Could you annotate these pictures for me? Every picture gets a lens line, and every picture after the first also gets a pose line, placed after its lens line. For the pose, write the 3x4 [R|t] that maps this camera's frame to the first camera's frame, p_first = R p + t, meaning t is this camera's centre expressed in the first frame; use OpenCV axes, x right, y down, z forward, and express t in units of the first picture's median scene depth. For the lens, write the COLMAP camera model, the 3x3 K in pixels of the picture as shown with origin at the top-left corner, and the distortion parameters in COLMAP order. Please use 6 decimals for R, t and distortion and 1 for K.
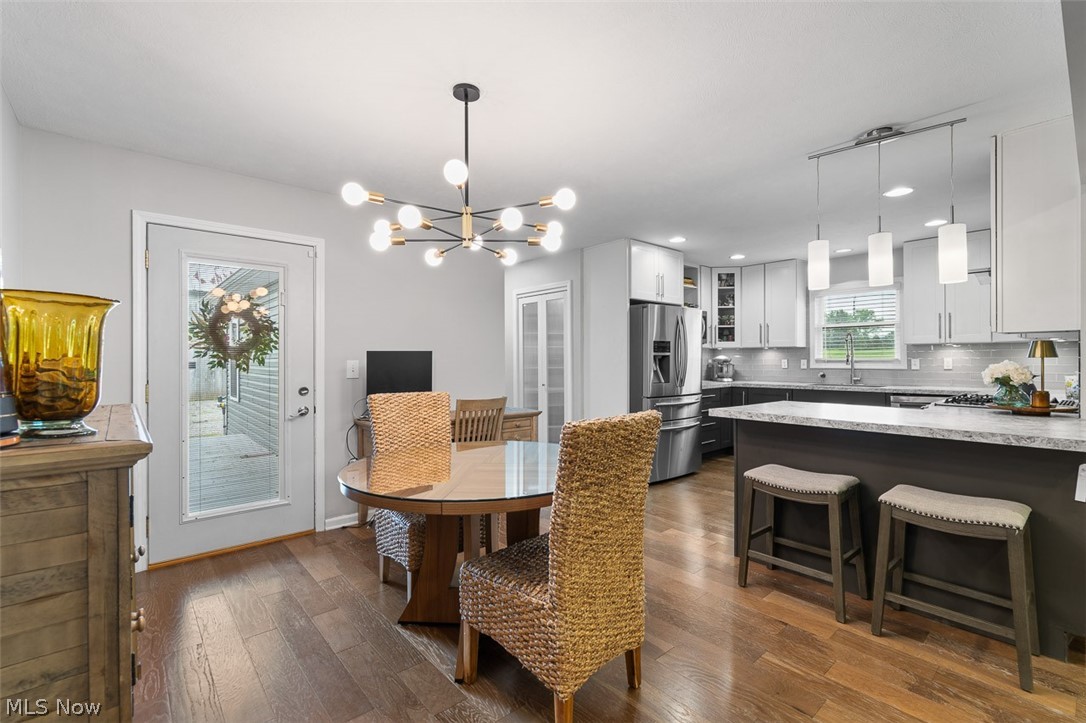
lens RADIAL K [[483.2, 0, 544.4], [0, 483.2, 361.8], [0, 0, 1]] dist [-0.000667, -0.000184]
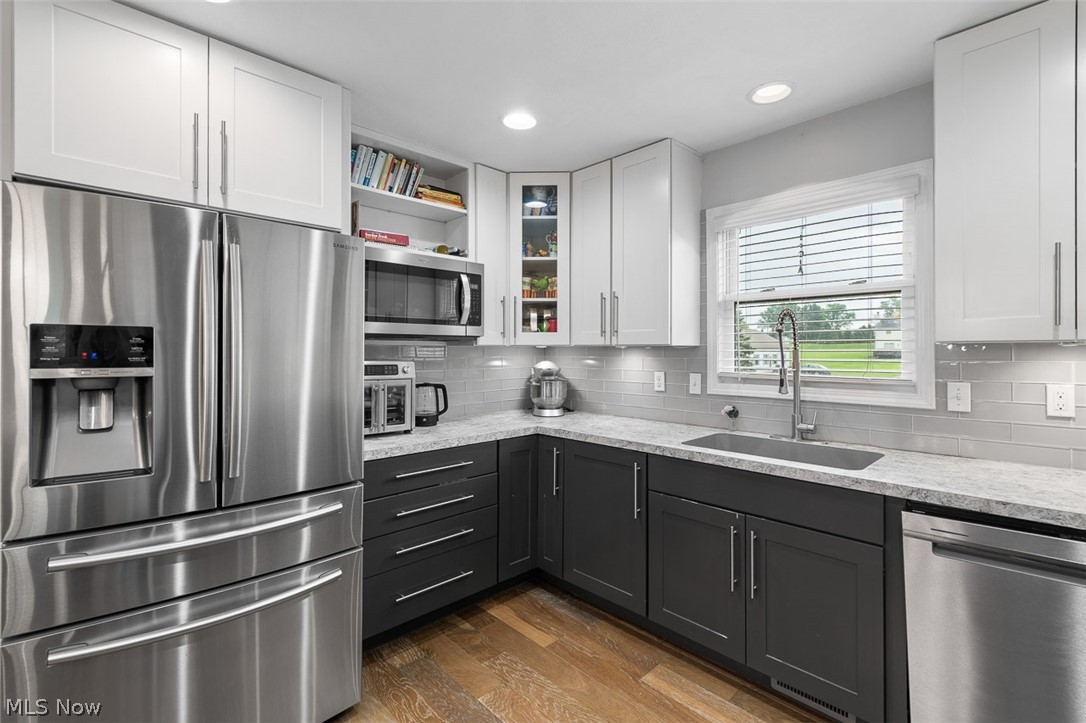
lens RADIAL K [[483.2, 0, 549.3], [0, 483.2, 351.8], [0, 0, 1]] dist [-0.000667, -0.000184]
pose [[0.998794, 0.005114, 0.048840, 0.371752], [-0.004893, 0.999977, -0.004647, -0.021585], [-0.048863, 0.004403, 0.998796, 0.548157]]
